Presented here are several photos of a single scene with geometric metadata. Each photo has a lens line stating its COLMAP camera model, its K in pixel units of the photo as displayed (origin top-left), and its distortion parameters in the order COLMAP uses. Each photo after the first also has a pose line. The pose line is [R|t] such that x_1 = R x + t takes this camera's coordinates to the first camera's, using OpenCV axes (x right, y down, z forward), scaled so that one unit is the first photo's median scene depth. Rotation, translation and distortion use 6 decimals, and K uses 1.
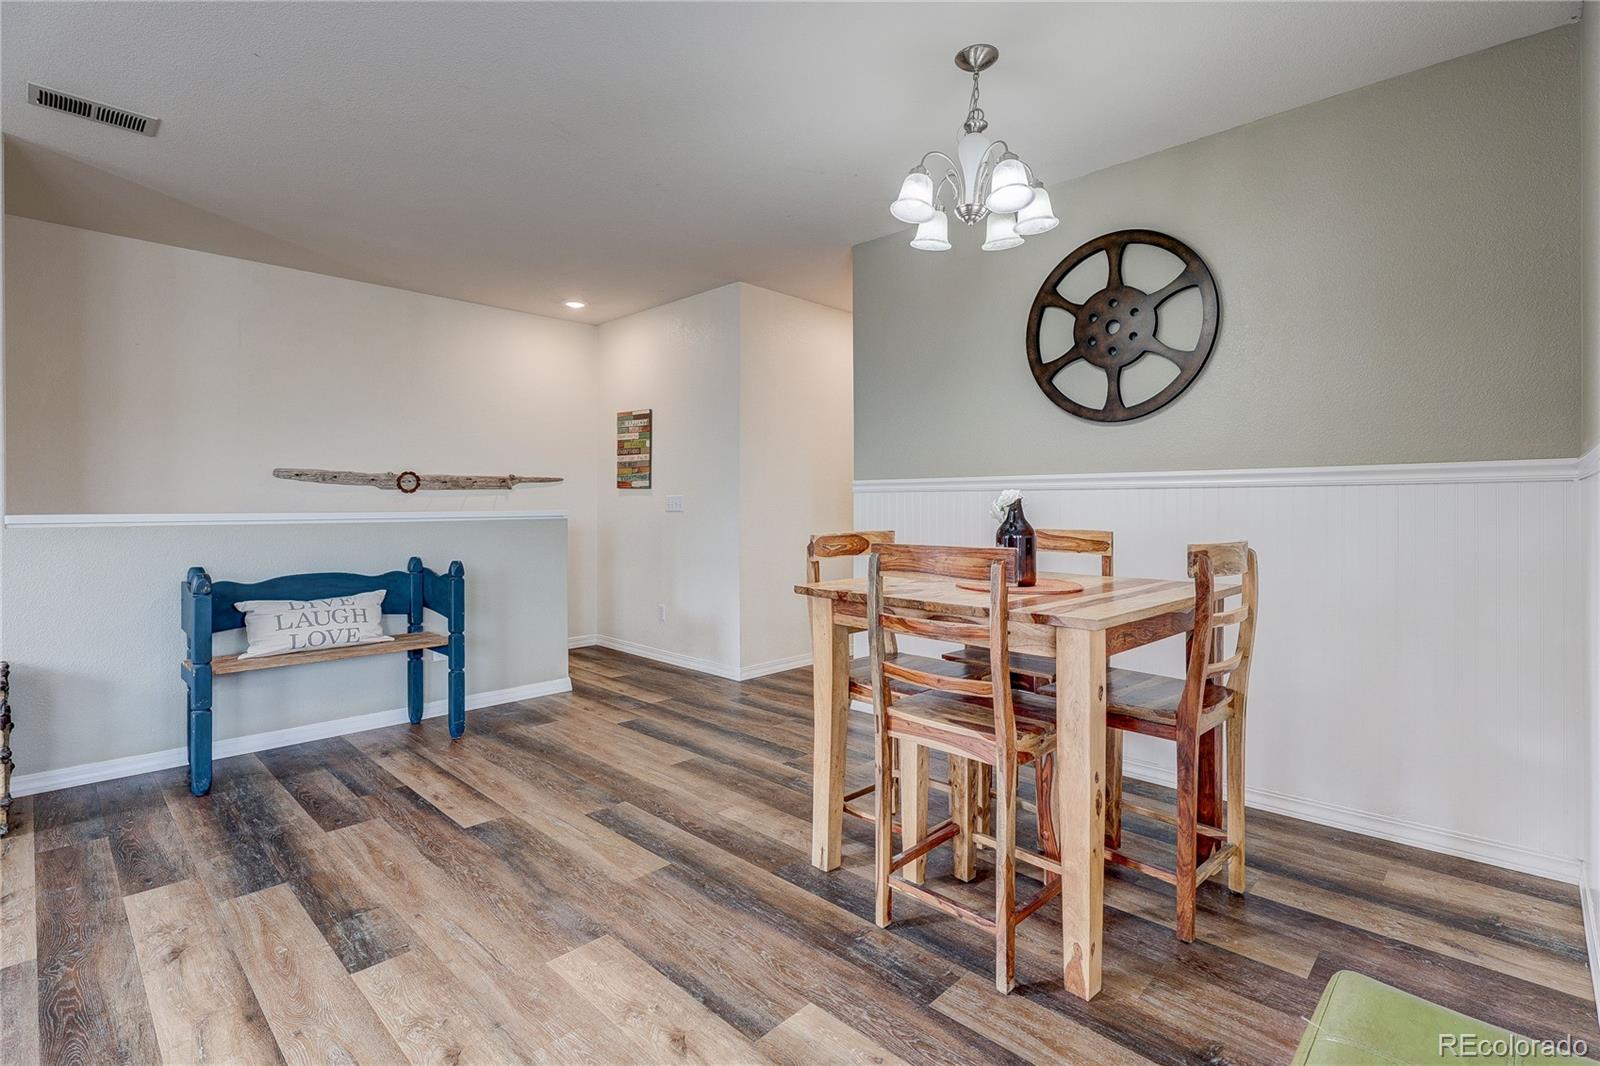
lens RADIAL K [[753.1, 0, 809.6], [0, 753.1, 507.3], [0, 0, 1]] dist [-0.004450, -0.000124]
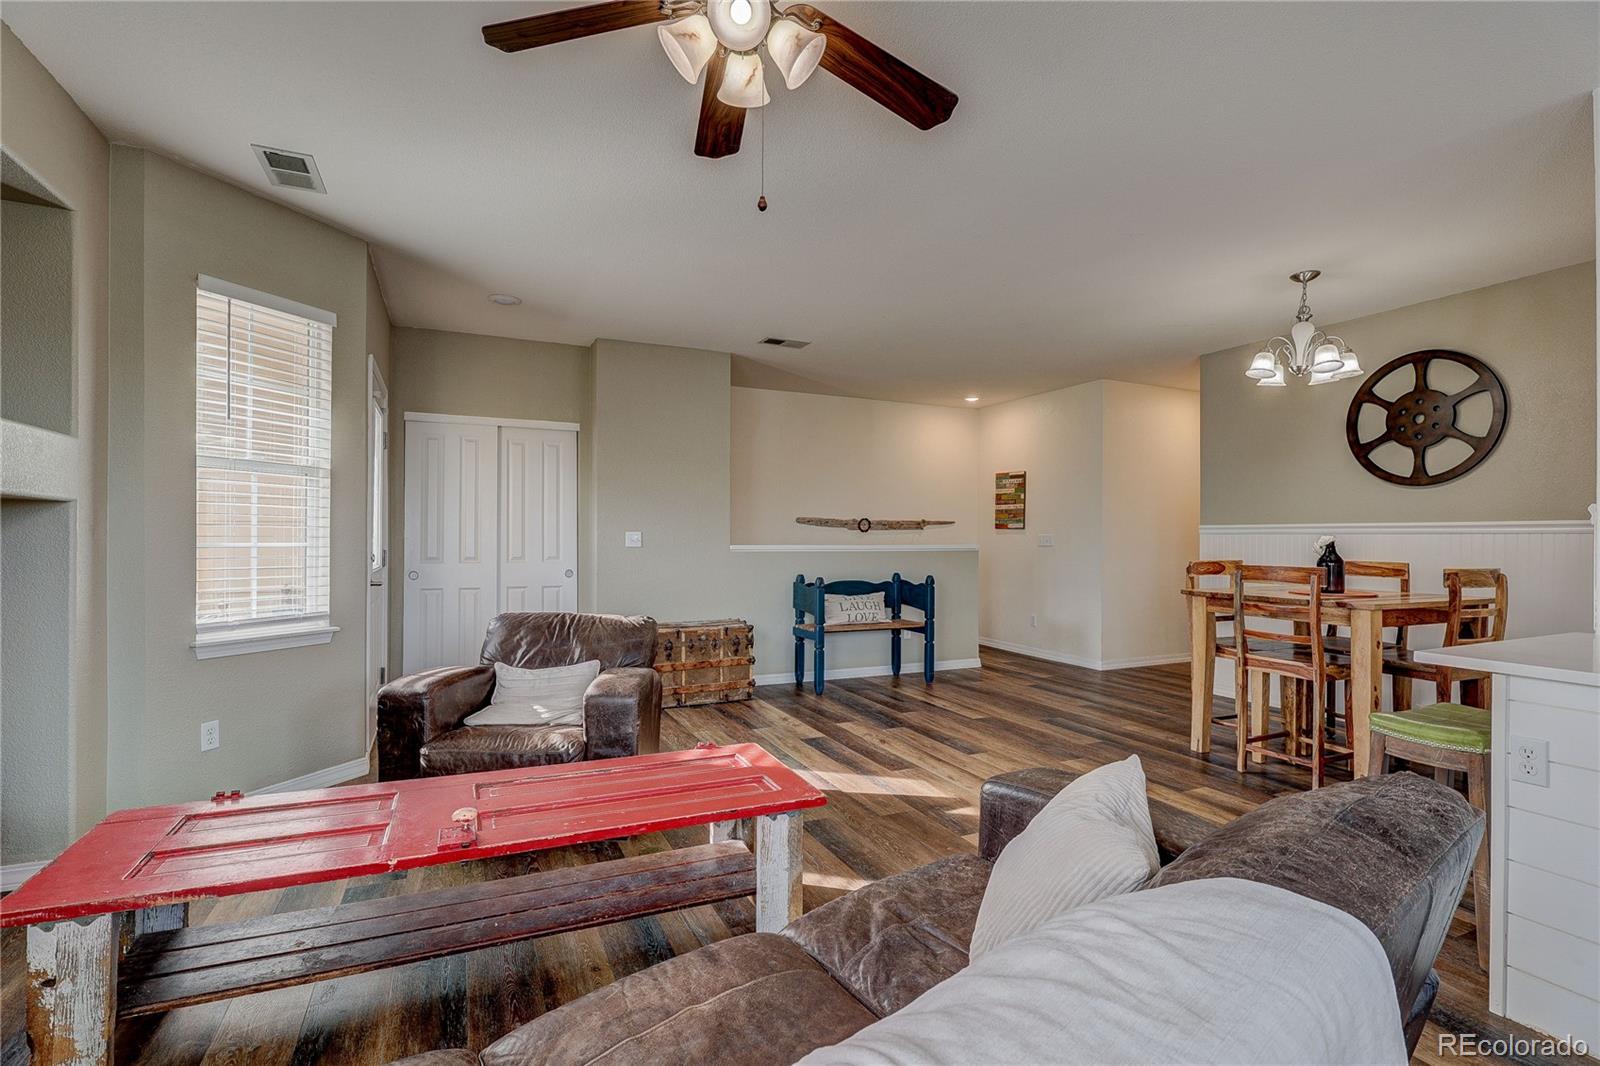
lens RADIAL K [[753.1, 0, 800.1], [0, 753.1, 540.0], [0, 0, 1]] dist [-0.004450, -0.000124]
pose [[0.930341, 0.007402, -0.366620, -0.158772], [-0.008122, 0.999967, -0.000420, -0.003146], [0.366605, 0.003369, 0.930371, -0.743585]]
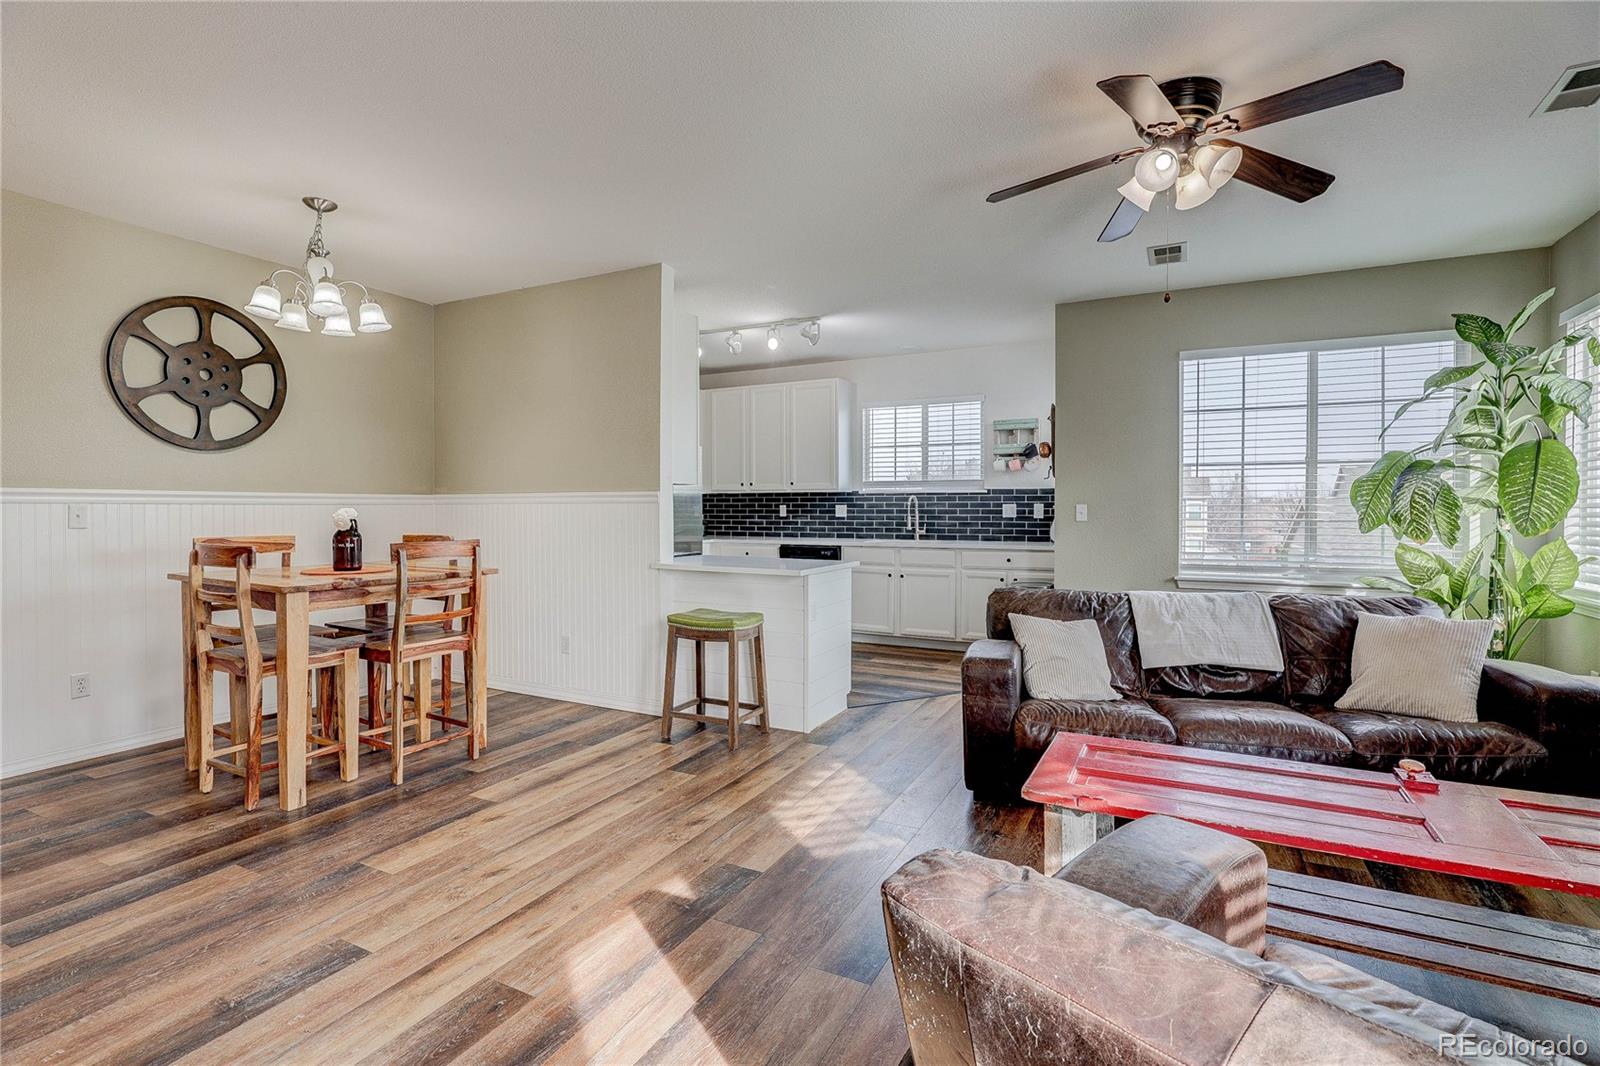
lens RADIAL K [[753.1, 0, 796.0], [0, 753.1, 517.6], [0, 0, 1]] dist [-0.004450, -0.000124]
pose [[-0.282755, -0.013447, 0.959098, -1.096279], [0.003425, 0.999881, 0.015029, -0.018123], [-0.959186, 0.007534, -0.282675, 0.423030]]
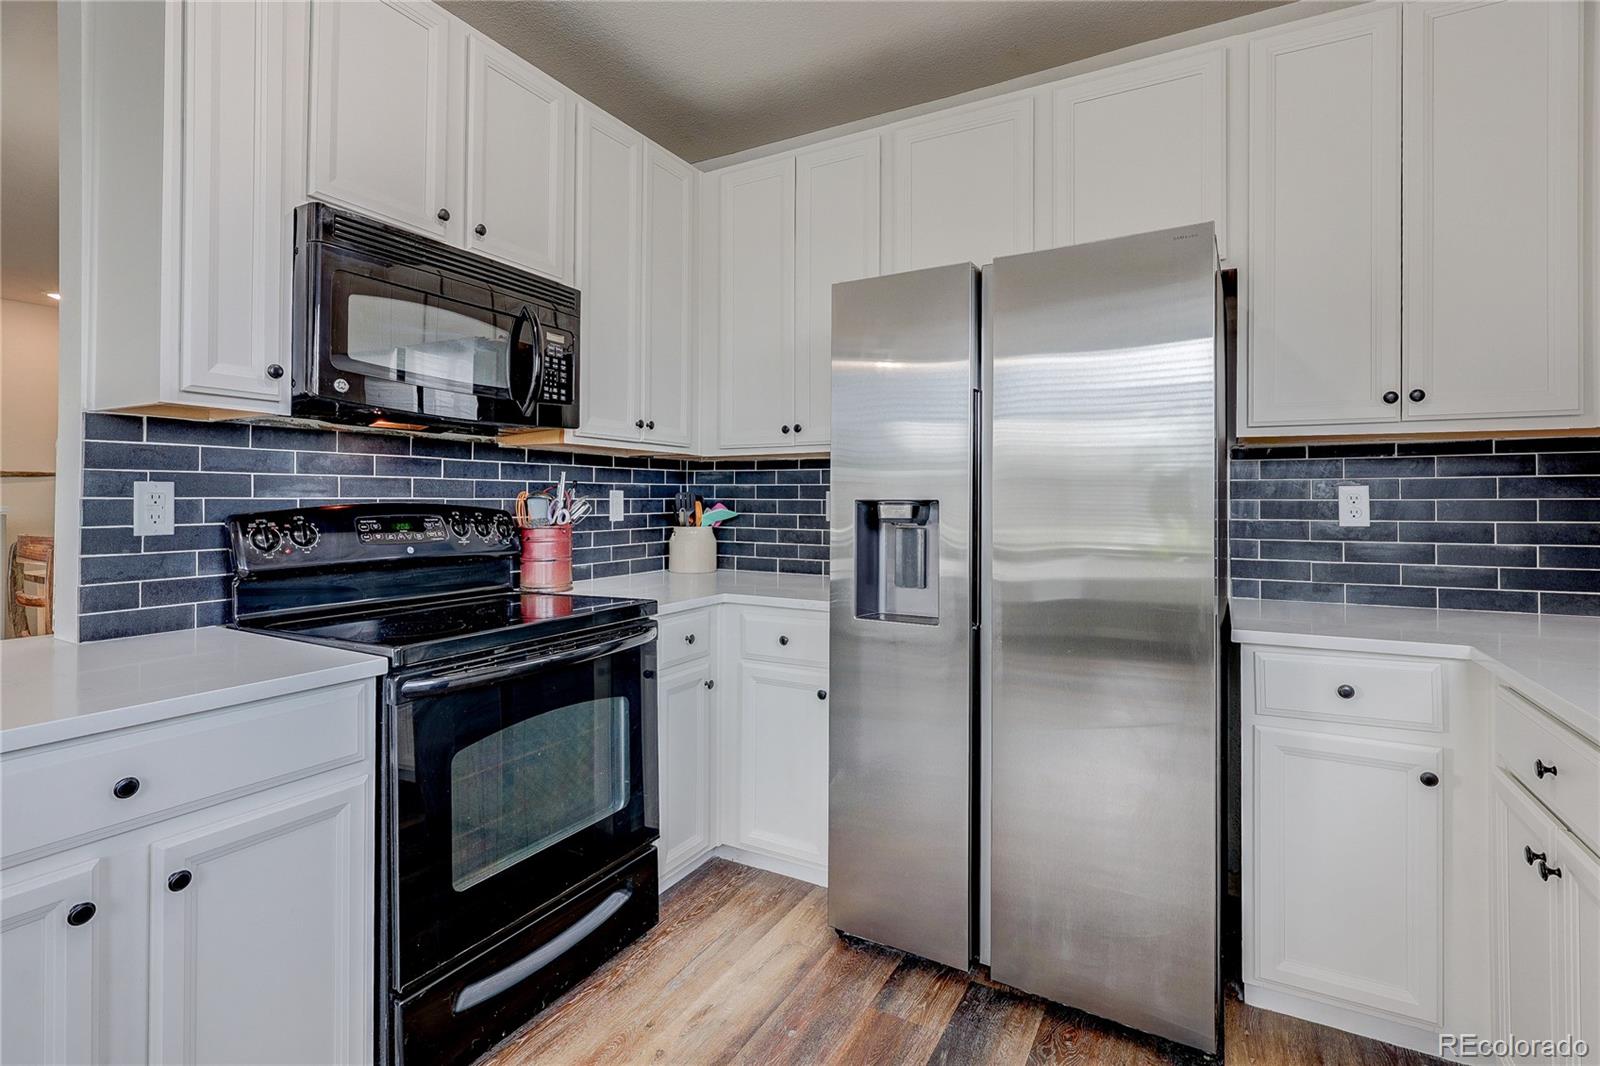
lens RADIAL K [[753.1, 0, 802.9], [0, 753.1, 492.0], [0, 0, 1]] dist [-0.004450, -0.000124]
pose [[0.968899, 0.009185, 0.247287, 0.654665], [-0.004974, 0.999832, -0.017649, -0.002991], [-0.247407, 0.015871, 0.968782, -0.331214]]
